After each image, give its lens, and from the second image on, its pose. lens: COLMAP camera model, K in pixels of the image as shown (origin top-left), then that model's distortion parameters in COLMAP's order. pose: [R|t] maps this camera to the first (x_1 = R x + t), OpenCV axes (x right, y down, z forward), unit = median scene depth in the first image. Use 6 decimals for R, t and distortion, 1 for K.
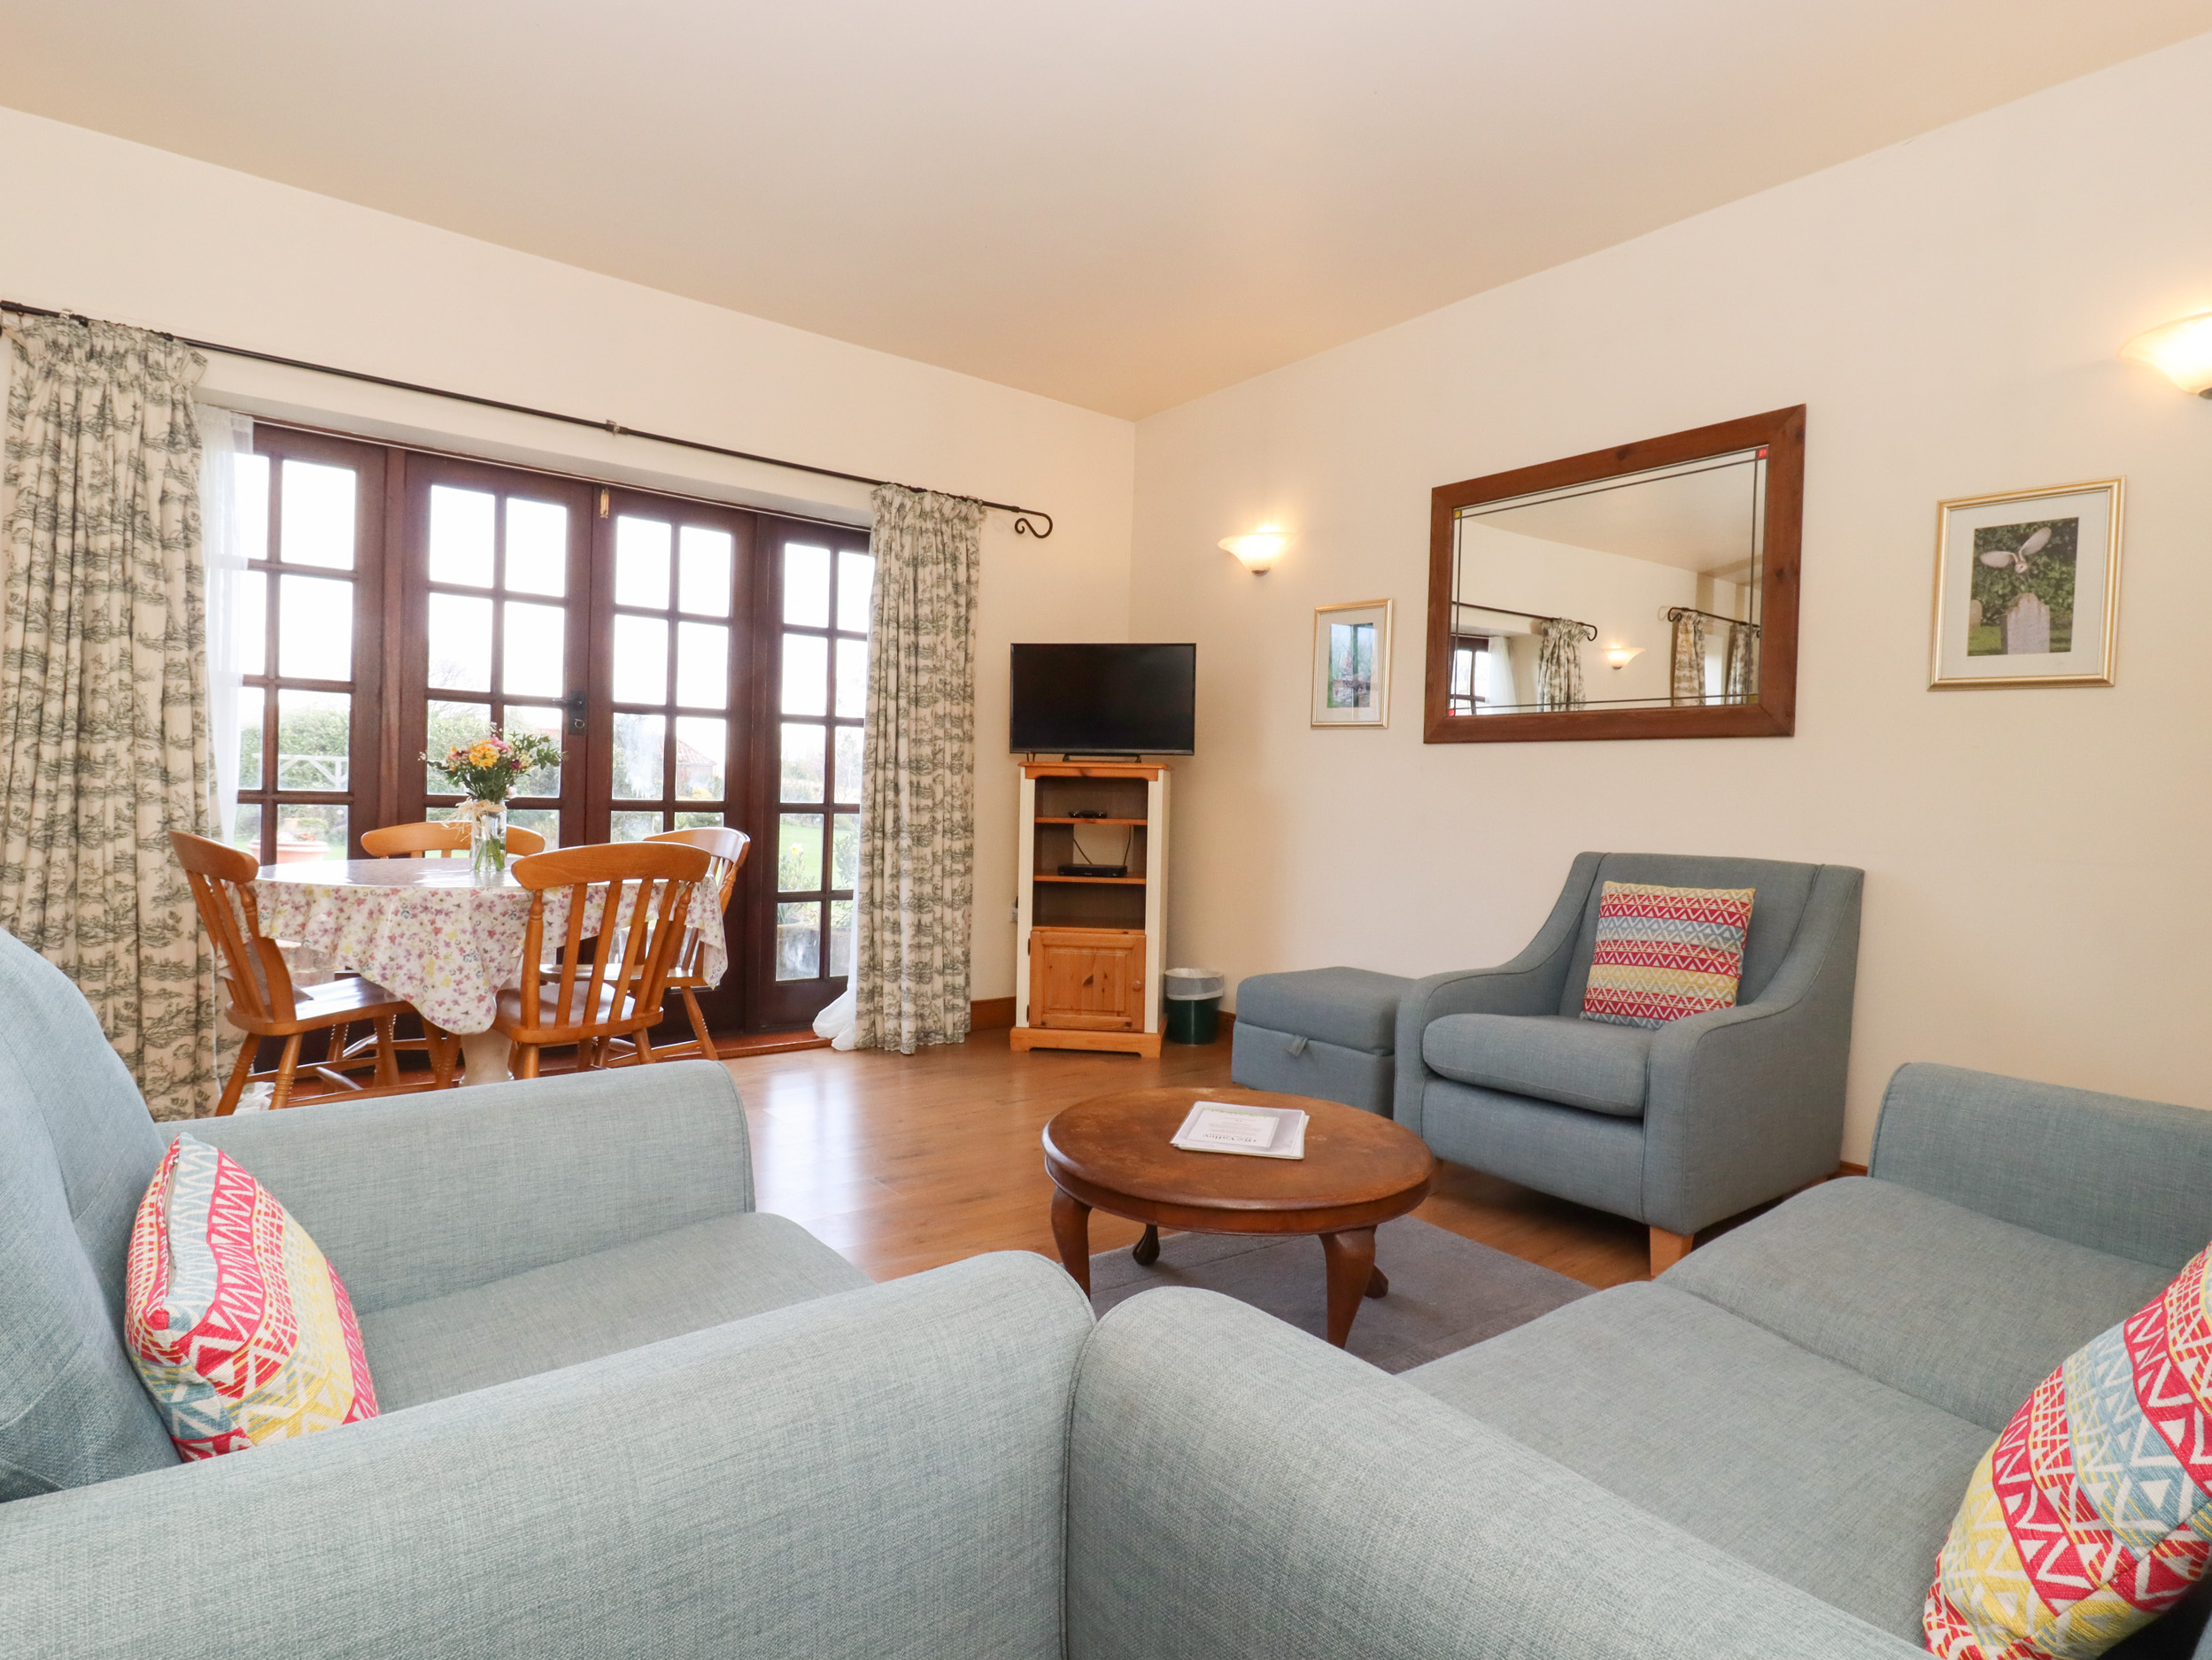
lens RADIAL K [[1158.6, 0, 1109.3], [0, 1158.6, 805.0], [0, 0, 1]] dist [-0.004582, -0.010066]
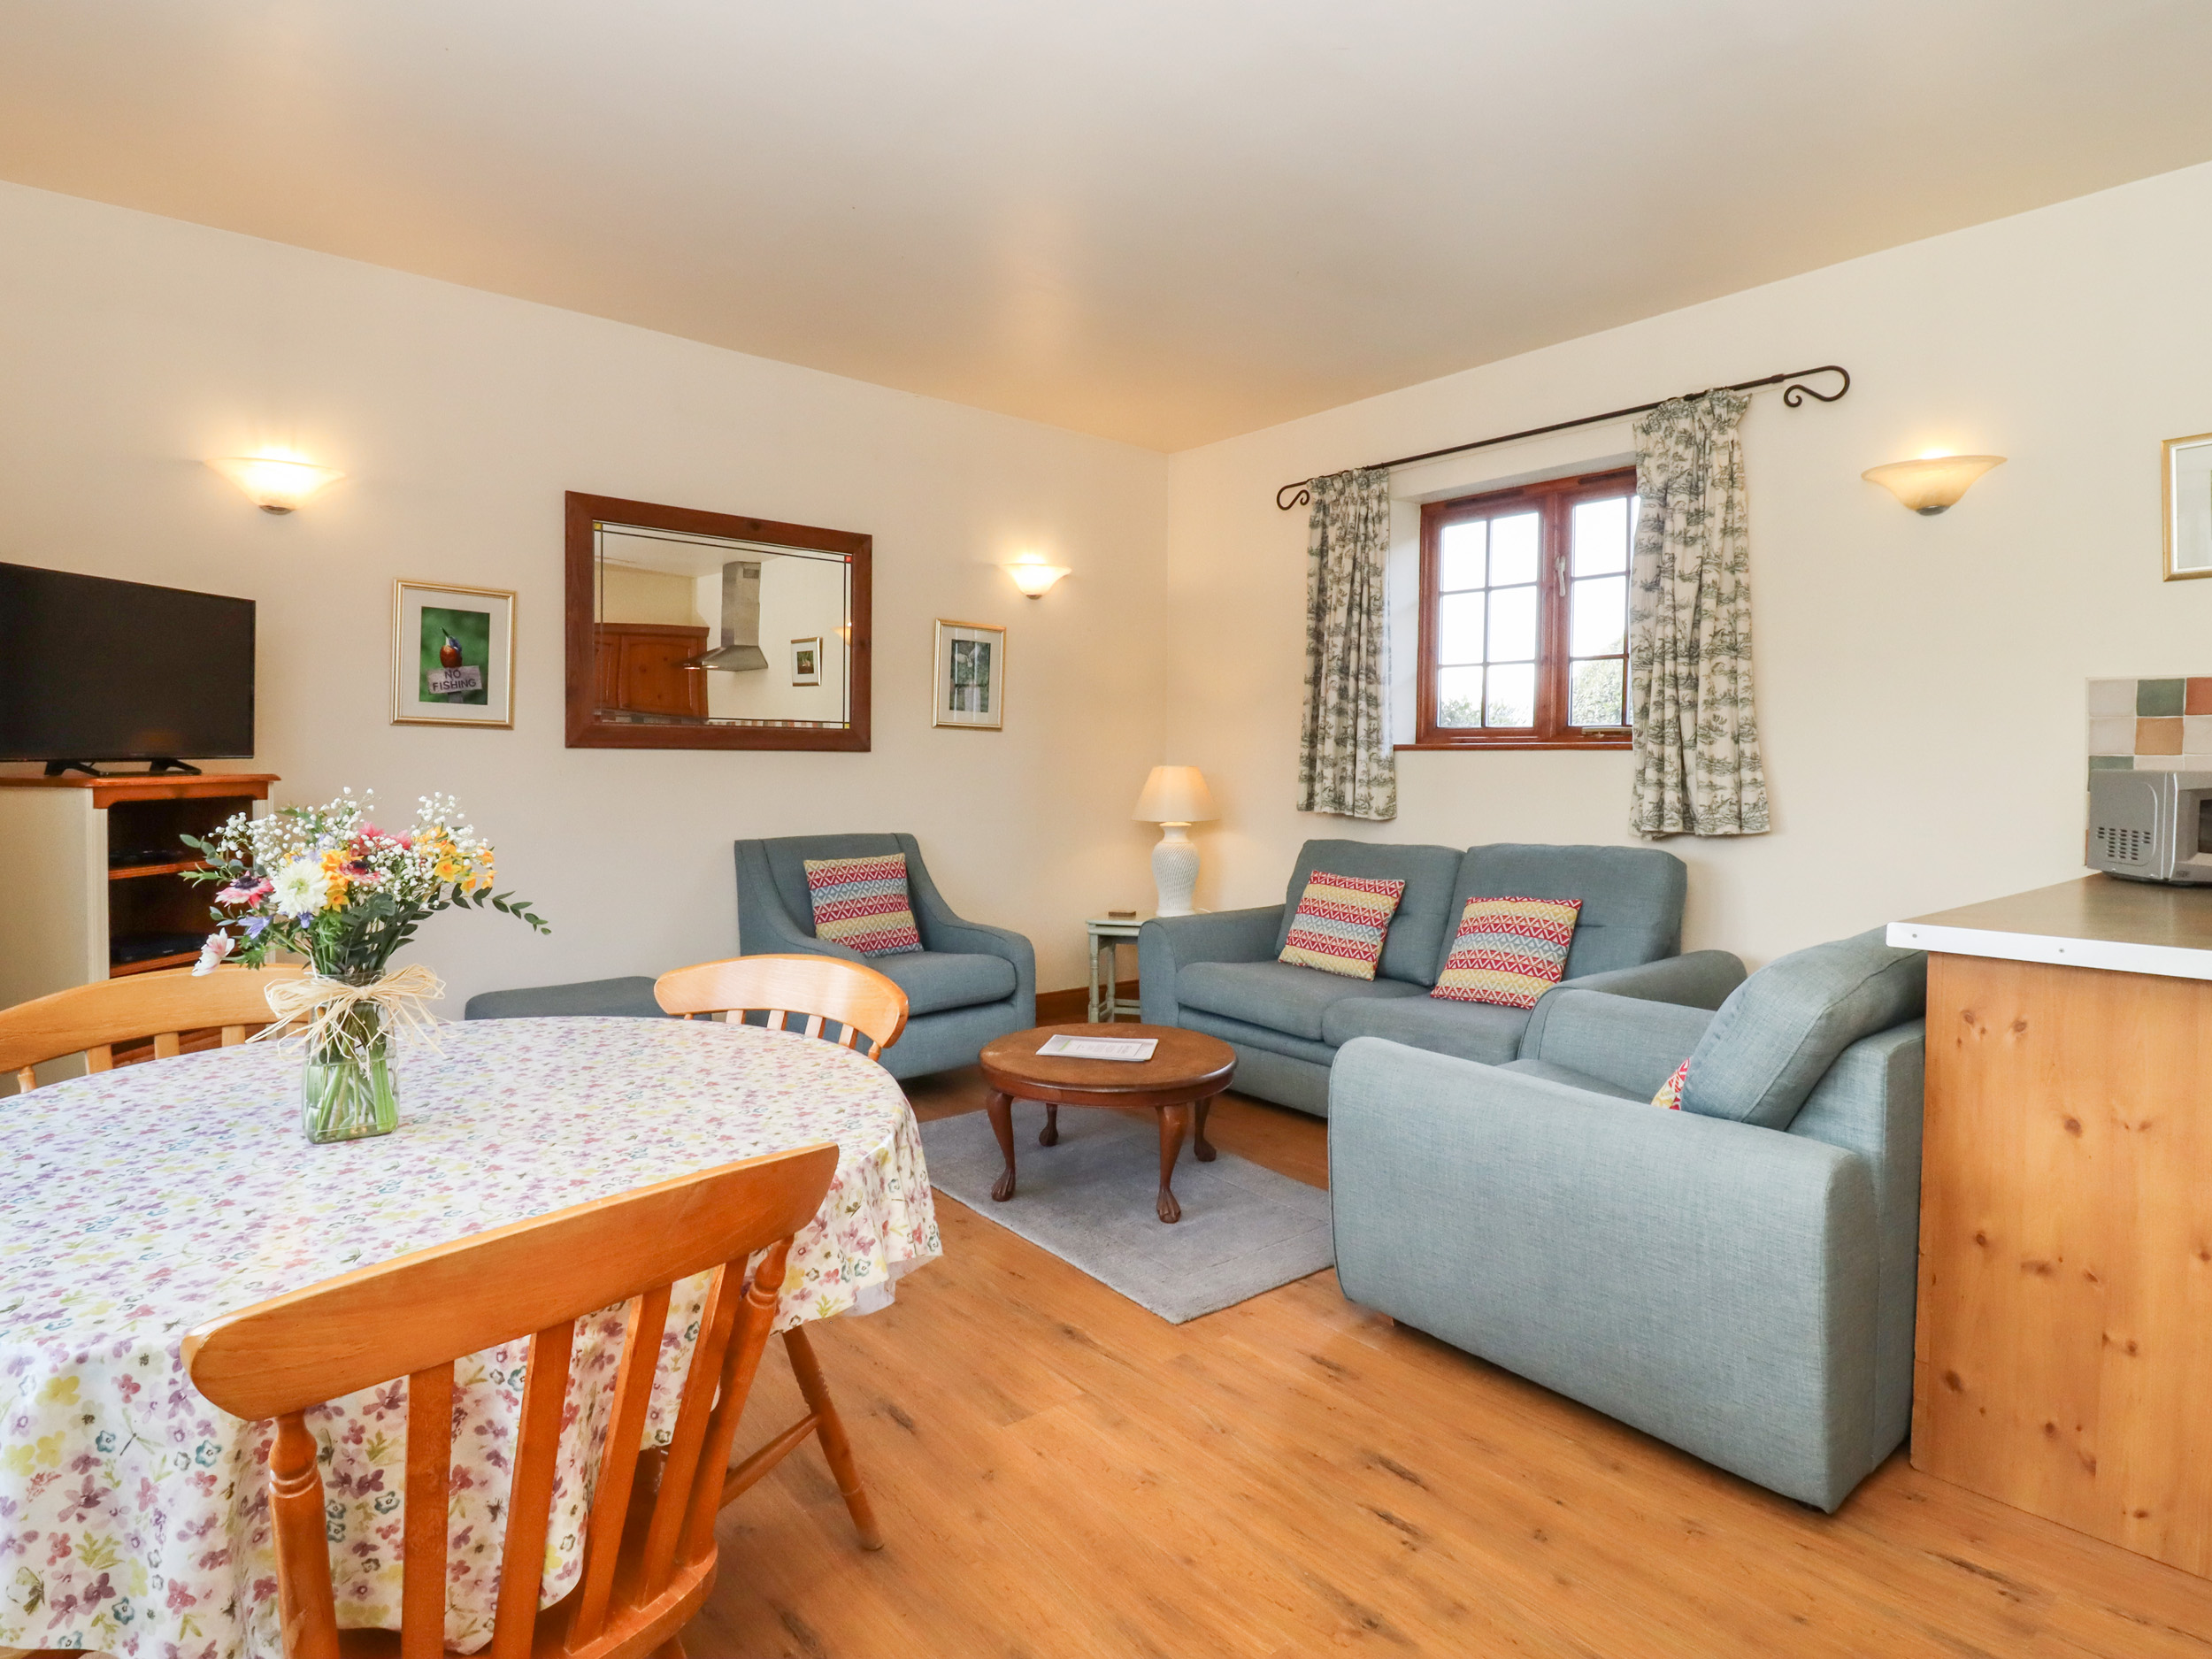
lens RADIAL K [[1158.7, 0, 1109.3], [0, 1158.7, 804.5], [0, 0, 1]] dist [-0.004582, -0.010066]
pose [[-0.040525, -0.064709, 0.997081, -0.760025], [-0.000724, 0.997902, 0.064733, -0.071341], [-0.999178, 0.001901, -0.040487, 0.592460]]
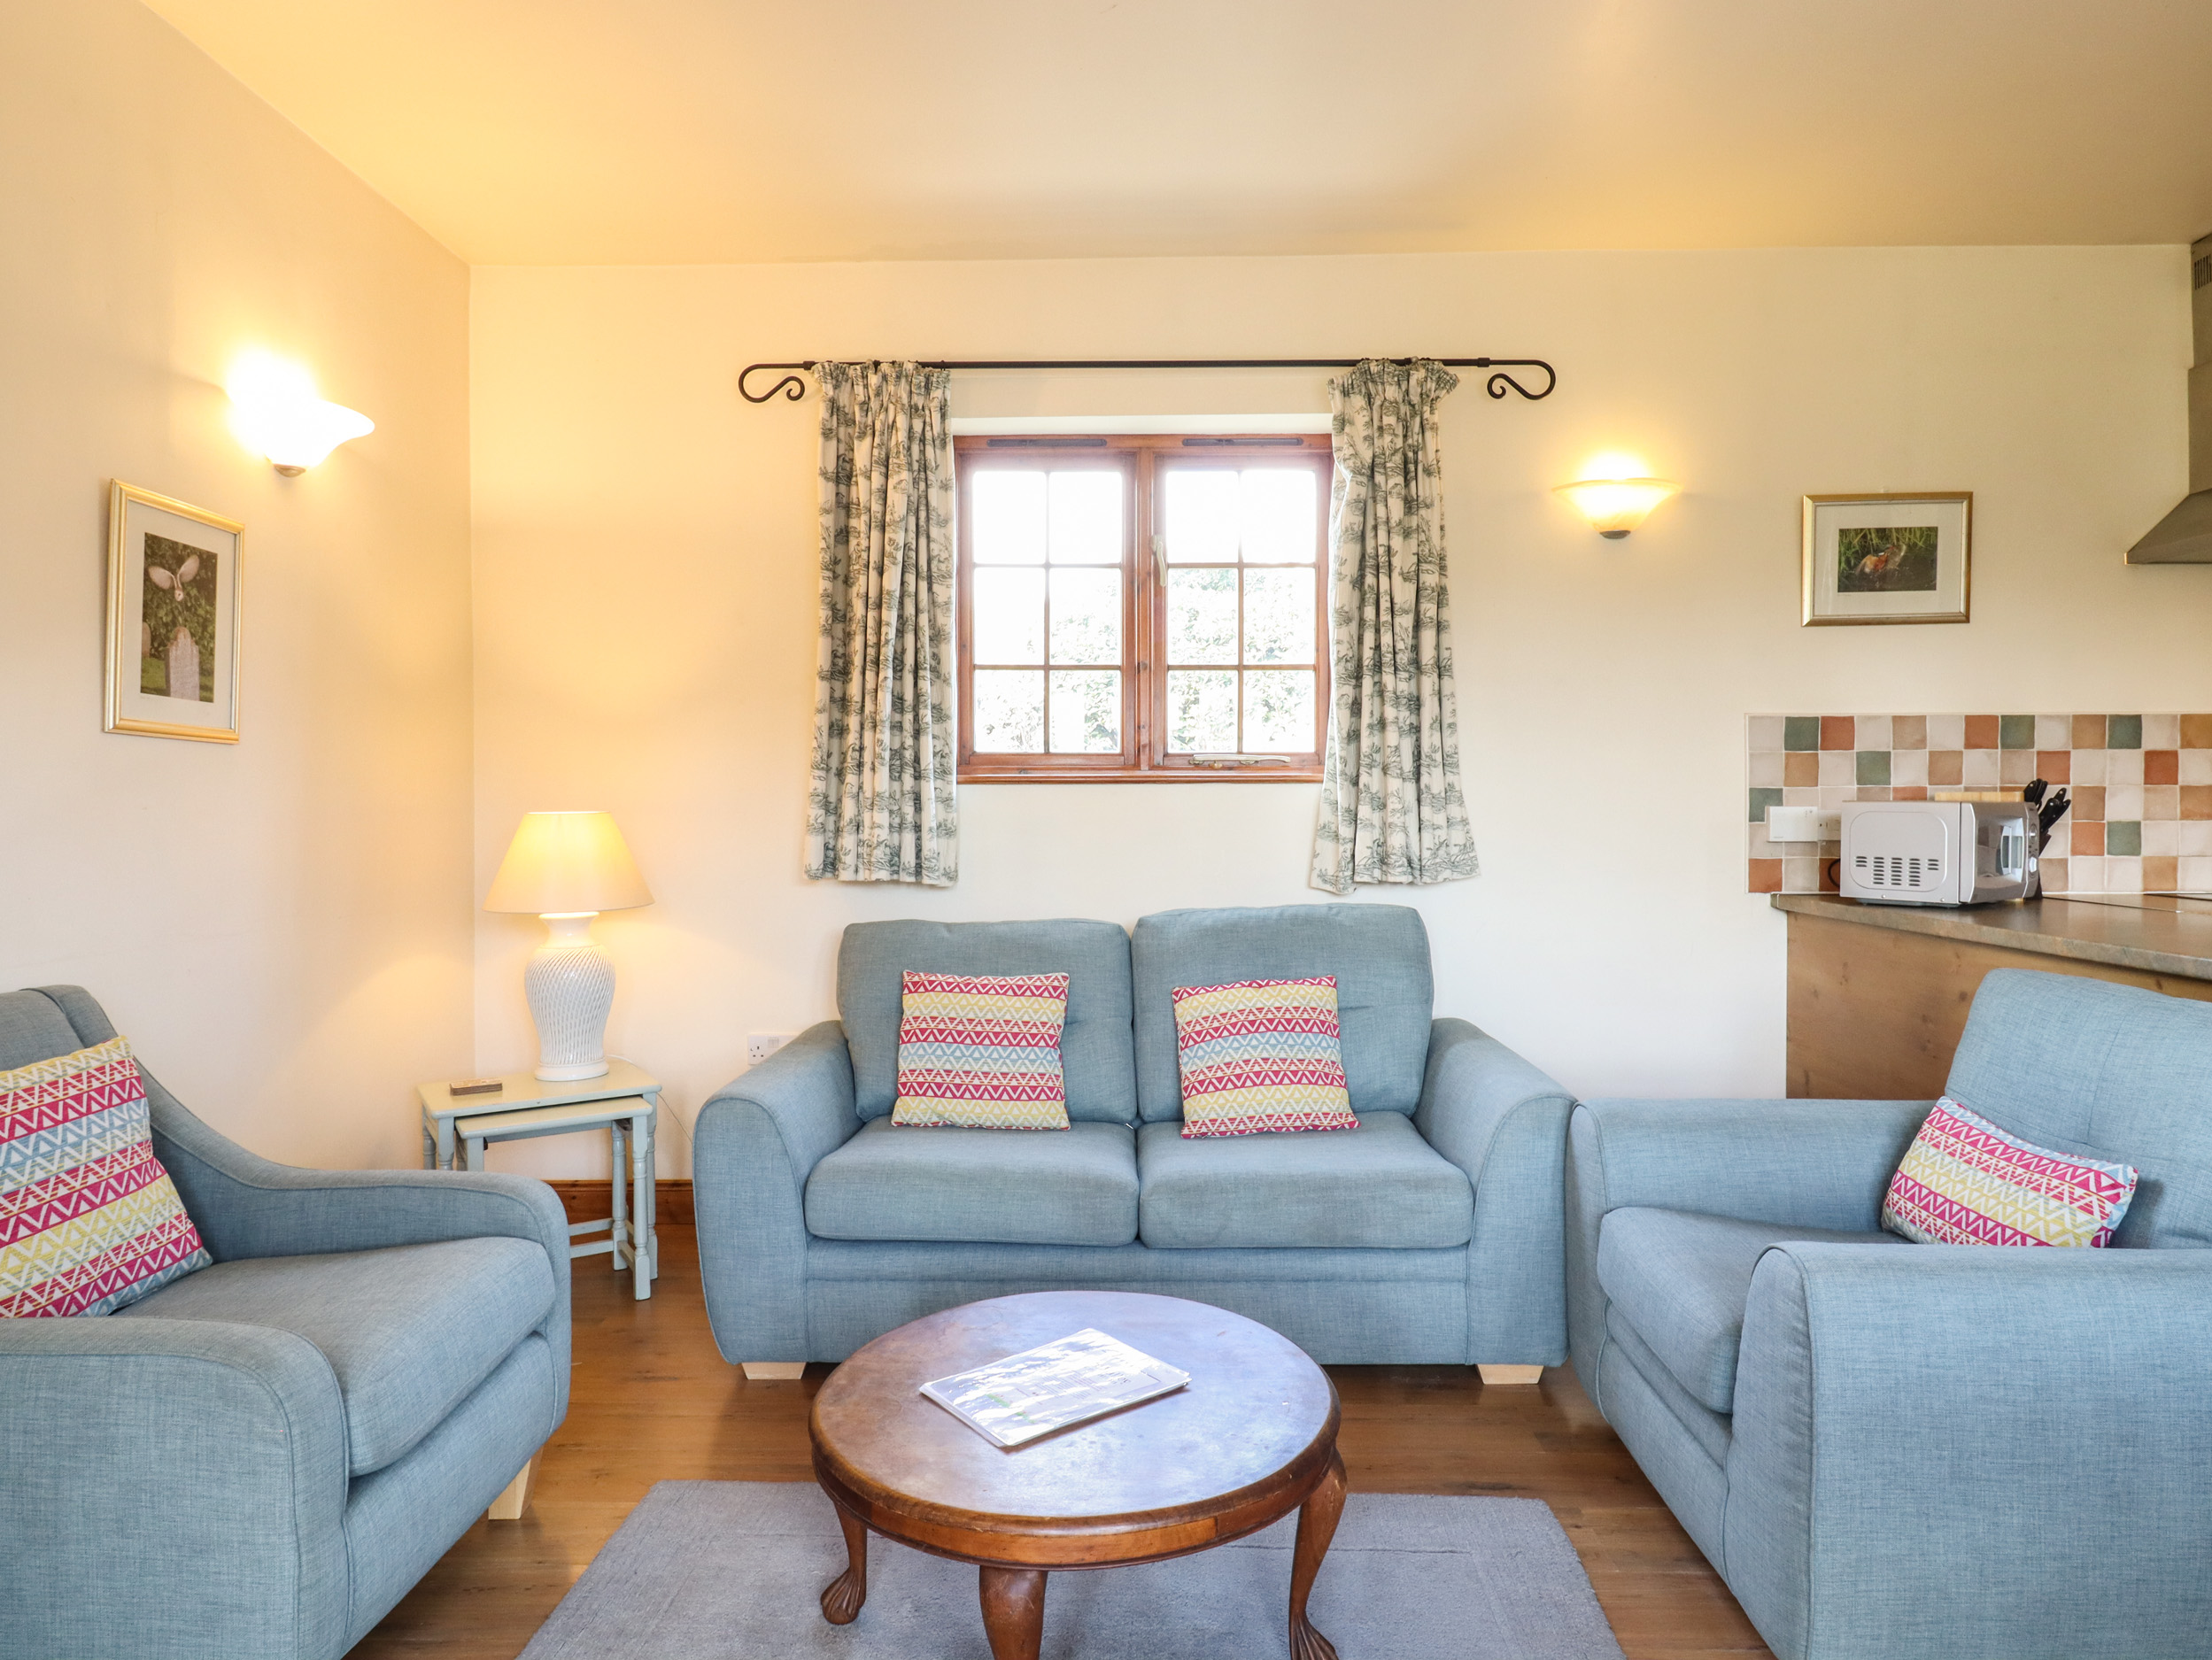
lens RADIAL K [[1326.3, 0, 1106.0], [0, 1326.3, 830.0], [0, 0, 1]] dist [-0.004300, -0.002321]
pose [[-0.771576, -0.039037, 0.634938, -0.242645], [-0.013348, 0.998889, 0.045193, -0.061035], [-0.635997, 0.026395, -0.771240, 0.916765]]
